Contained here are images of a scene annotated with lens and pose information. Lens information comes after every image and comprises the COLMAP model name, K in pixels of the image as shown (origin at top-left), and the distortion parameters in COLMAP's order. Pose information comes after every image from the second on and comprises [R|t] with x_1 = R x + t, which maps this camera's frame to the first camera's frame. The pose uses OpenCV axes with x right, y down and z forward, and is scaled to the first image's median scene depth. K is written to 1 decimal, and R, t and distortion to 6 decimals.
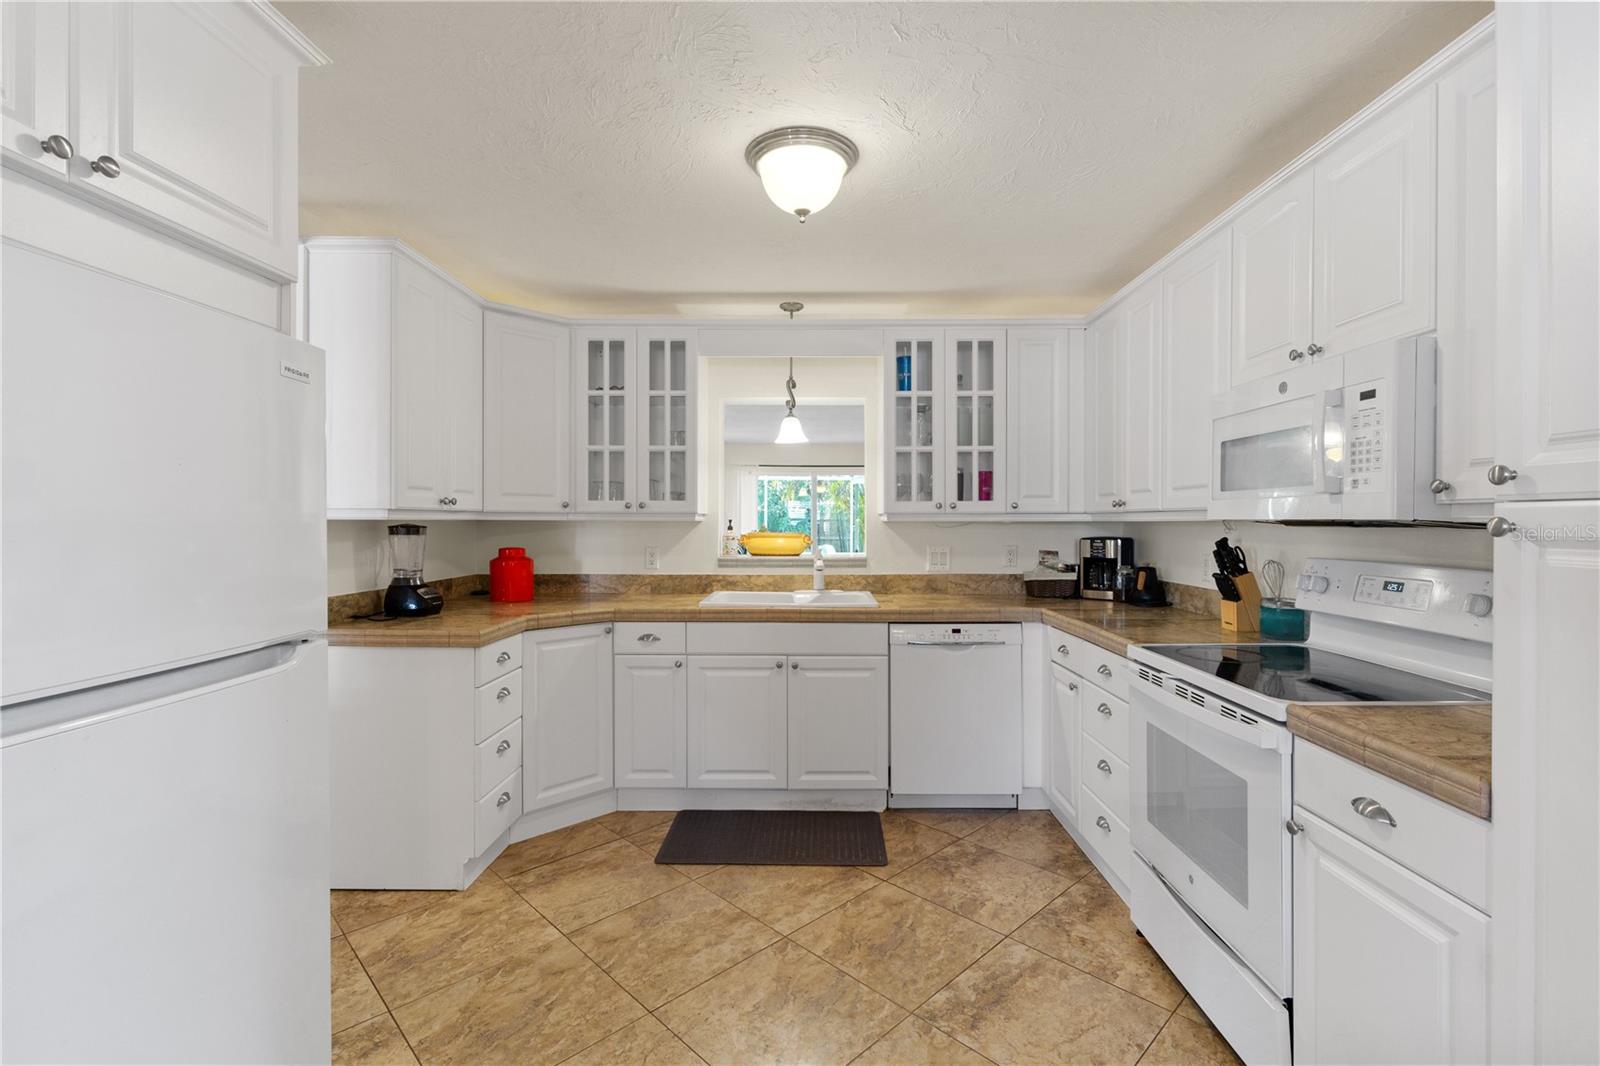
lens RADIAL K [[719.1, 0, 805.8], [0, 719.1, 525.5], [0, 0, 1]] dist [0.005431, -0.001769]
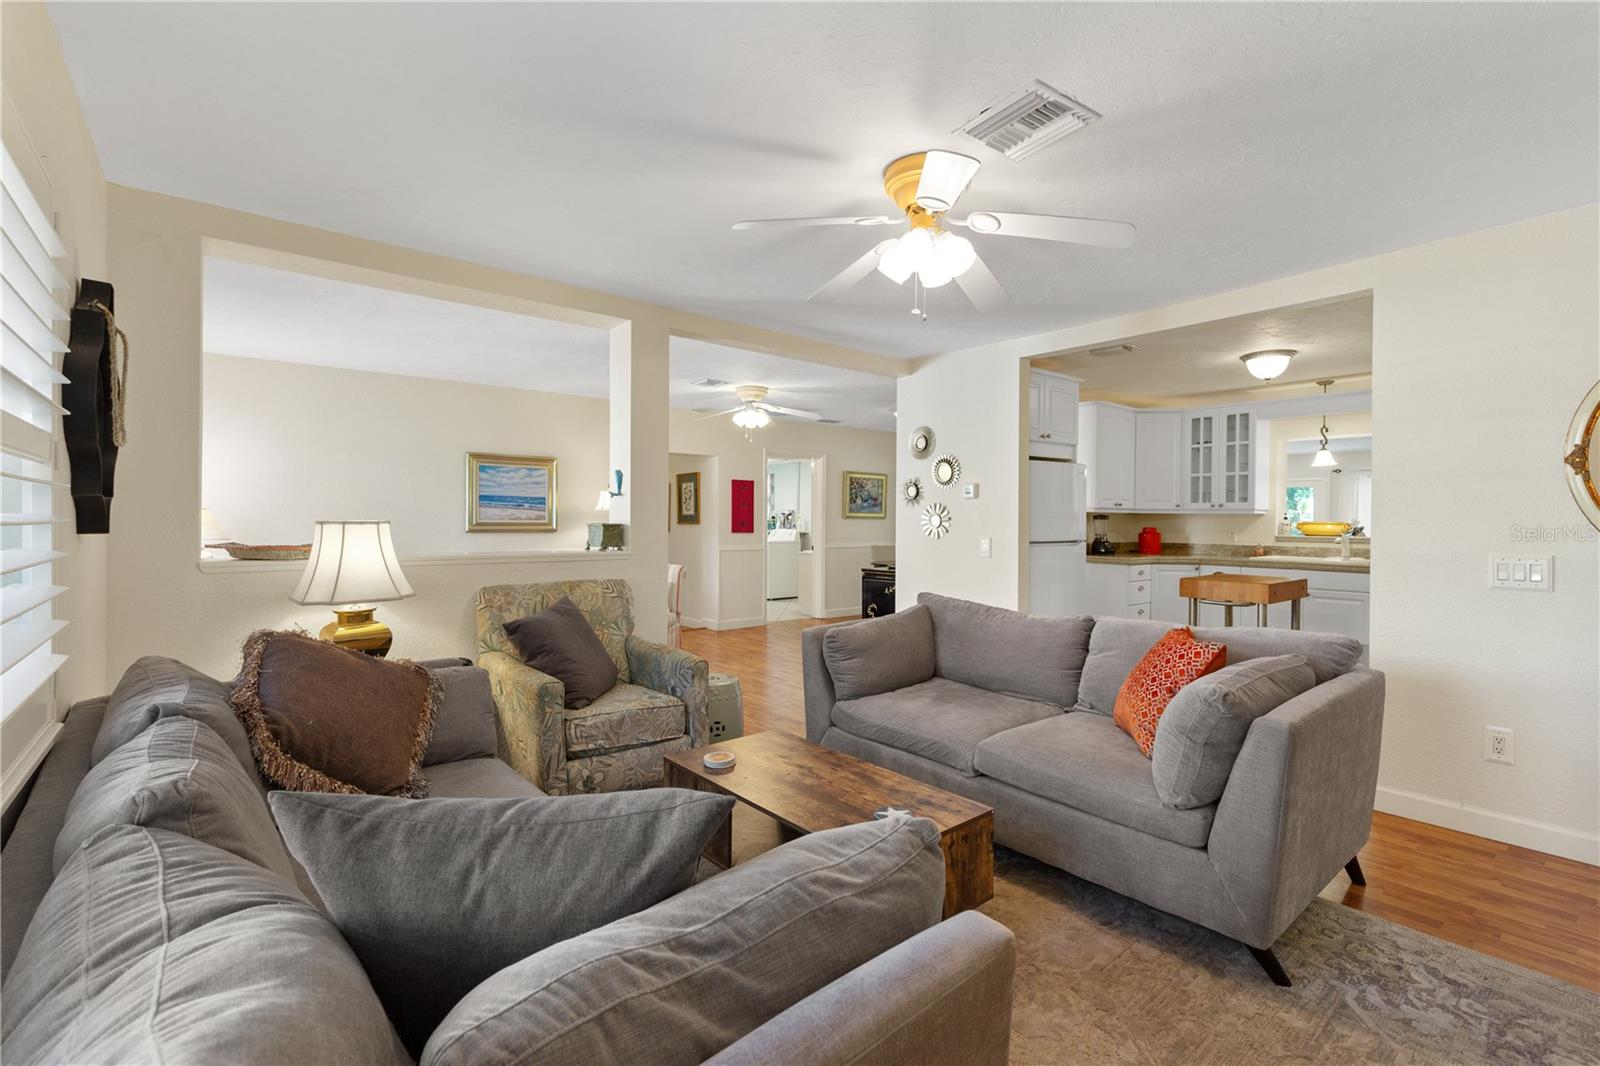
lens RADIAL K [[719.1, 0, 804.4], [0, 719.1, 527.6], [0, 0, 1]] dist [0.005431, -0.001769]
pose [[0.642145, 0.009273, -0.766527, 0.503653], [-0.010386, 0.999940, 0.003396, 0.034444], [0.766513, 0.005780, 0.642203, -1.009052]]
